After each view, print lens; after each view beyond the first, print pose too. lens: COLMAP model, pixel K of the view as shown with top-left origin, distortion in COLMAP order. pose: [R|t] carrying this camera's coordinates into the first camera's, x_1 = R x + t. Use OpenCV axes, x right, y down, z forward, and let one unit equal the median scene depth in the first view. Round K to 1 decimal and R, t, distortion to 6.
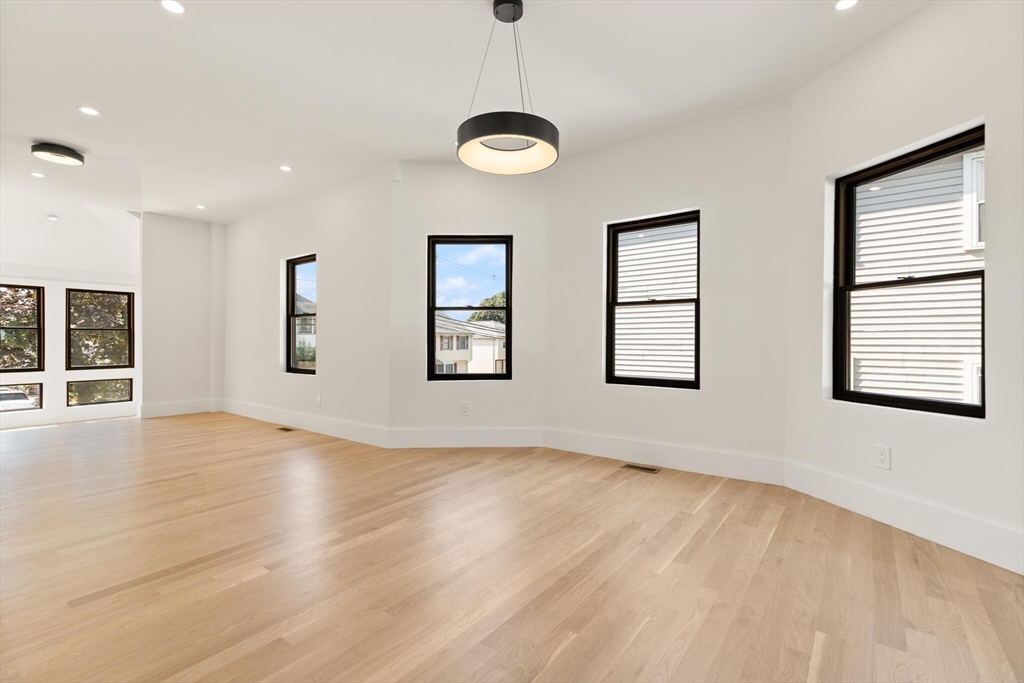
lens RADIAL K [[460.5, 0, 515.9], [0, 460.5, 343.1], [0, 0, 1]] dist [0.000920, 0.000319]
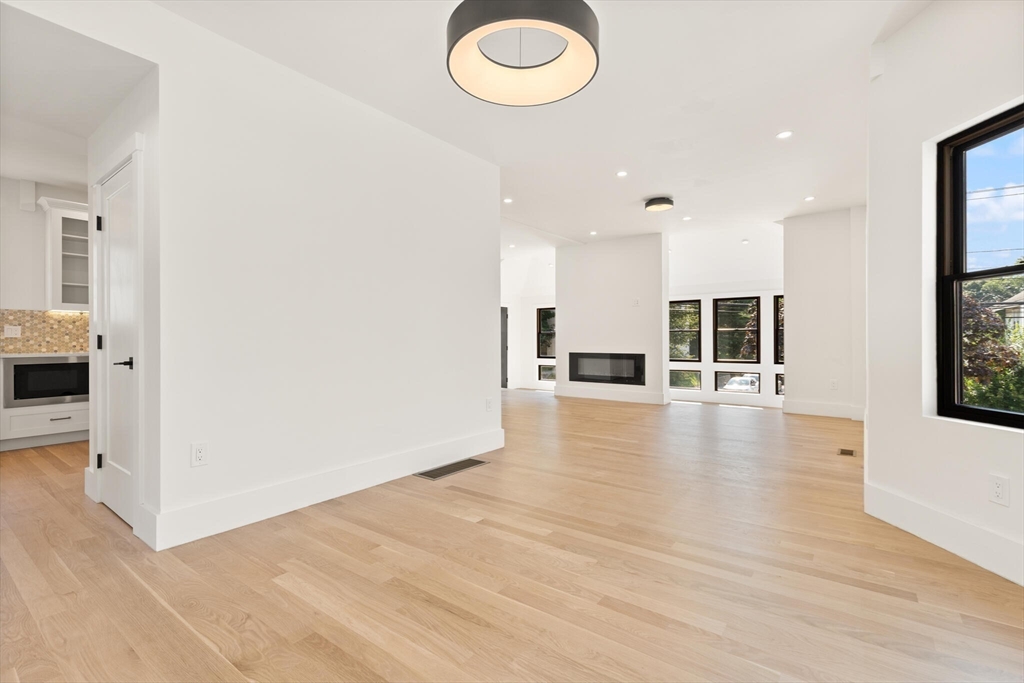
lens RADIAL K [[460.5, 0, 514.6], [0, 460.5, 336.5], [0, 0, 1]] dist [0.000920, 0.000319]
pose [[0.009711, -0.005568, -0.999937, 0.493603], [-0.006550, 0.999963, -0.005632, -0.004874], [0.999931, 0.006605, 0.009674, 0.735927]]
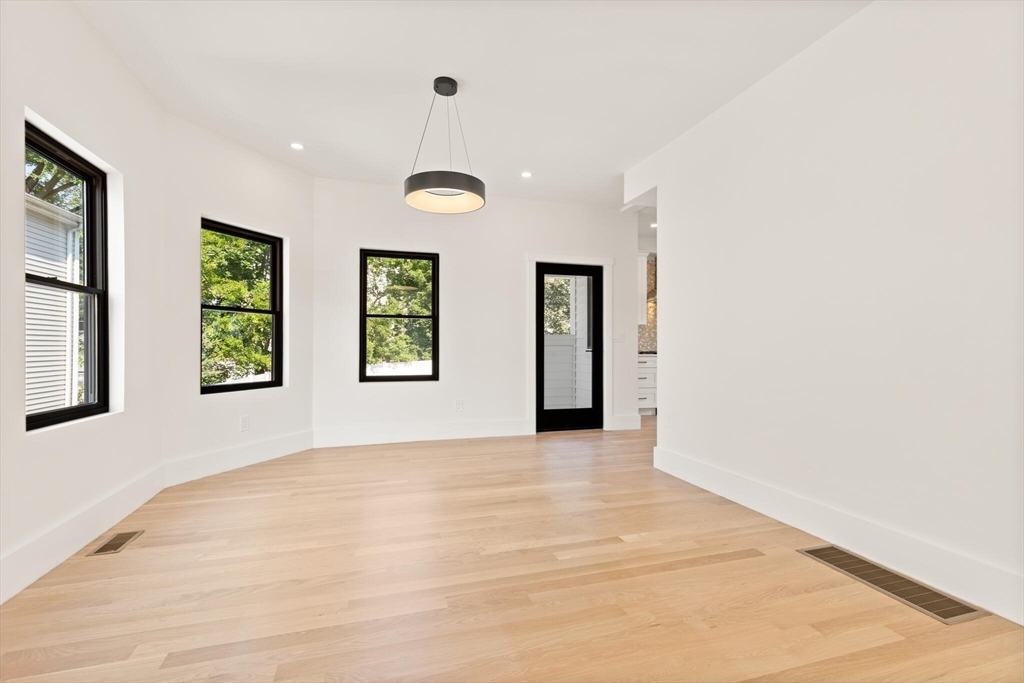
lens RADIAL K [[460.5, 0, 517.9], [0, 460.5, 345.0], [0, 0, 1]] dist [0.000920, 0.000319]
pose [[-0.819994, 0.003587, 0.572361, -0.682009], [0.005687, 0.999982, 0.001879, -0.007144], [-0.572344, 0.004796, -0.819999, 1.444392]]
